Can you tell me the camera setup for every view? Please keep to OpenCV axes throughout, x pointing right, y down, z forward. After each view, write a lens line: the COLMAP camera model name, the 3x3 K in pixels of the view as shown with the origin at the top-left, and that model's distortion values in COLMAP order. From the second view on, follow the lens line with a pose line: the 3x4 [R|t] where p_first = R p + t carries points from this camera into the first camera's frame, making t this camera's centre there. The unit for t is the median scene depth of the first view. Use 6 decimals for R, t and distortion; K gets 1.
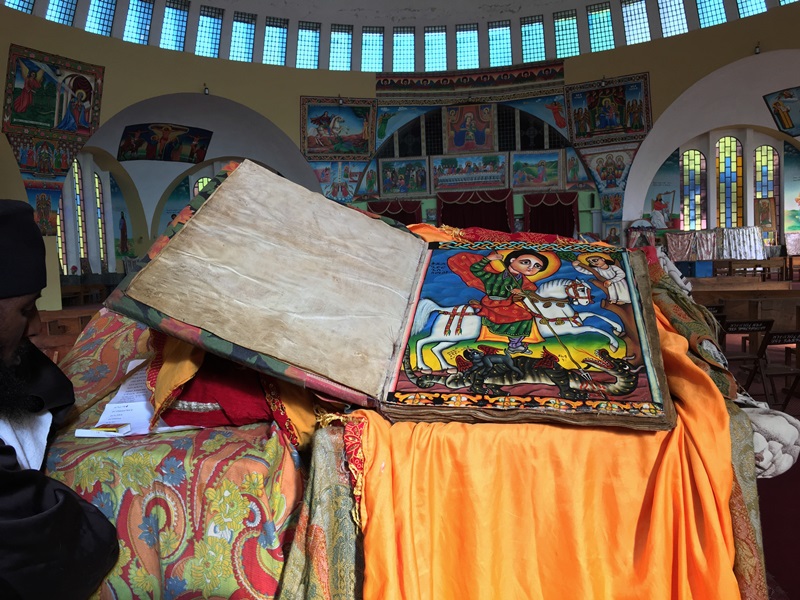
lens RADIAL K [[686.0, 0, 402.6], [0, 686.0, 297.2], [0, 0, 1]] dist [0.083152, -0.111550]
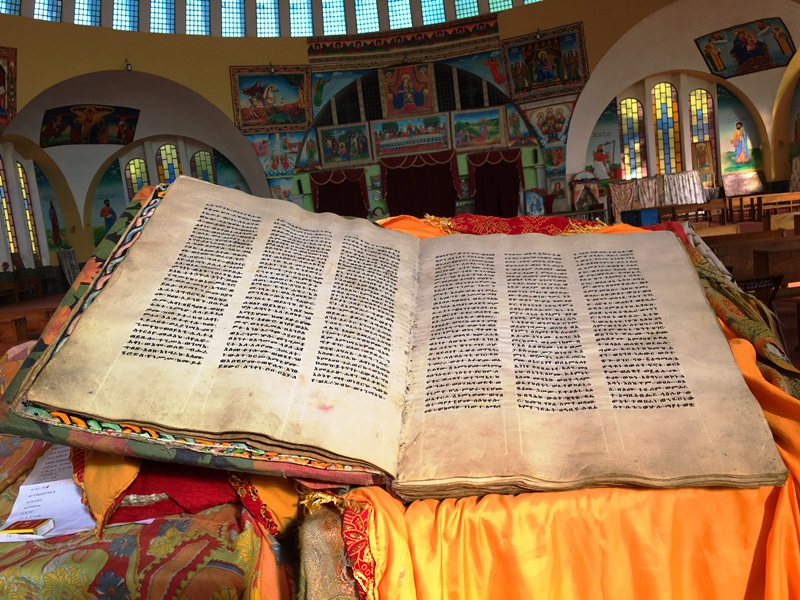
lens RADIAL K [[686.0, 0, 402.6], [0, 686.0, 297.2], [0, 0, 1]] dist [0.083152, -0.111550]
pose [[0.994186, -0.082760, 0.068886, -0.001985], [0.079323, 0.995532, 0.051225, -0.002986], [-0.072818, -0.045463, 0.996309, 0.010245]]
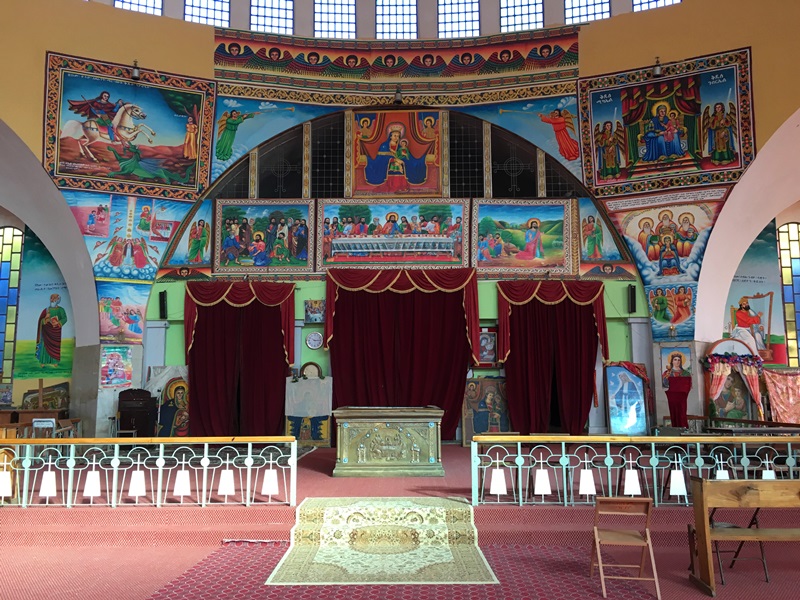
lens RADIAL K [[686.0, 0, 402.6], [0, 686.0, 297.2], [0, 0, 1]] dist [0.083152, -0.111550]
pose [[0.994555, 0.051201, 0.090765, 0.061646], [-0.032303, 0.979548, -0.198601, -0.035071], [-0.099077, 0.194588, 0.975868, 0.525156]]
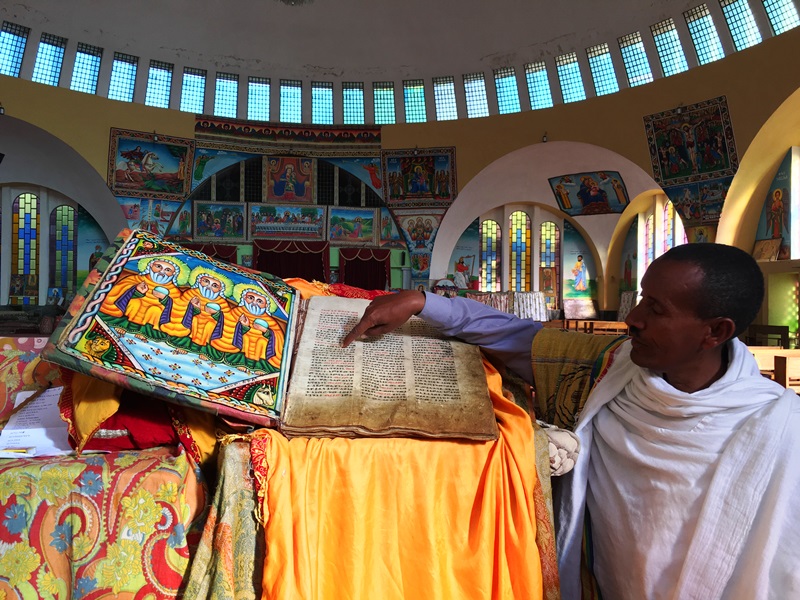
lens RADIAL K [[686.0, 0, 402.6], [0, 686.0, 297.2], [0, 0, 1]] dist [0.083152, -0.111550]
pose [[0.961839, 0.053894, 0.268257, -0.005986], [-0.034369, 0.996442, -0.076961, 0.000584], [-0.271451, 0.064804, 0.960268, -0.009814]]
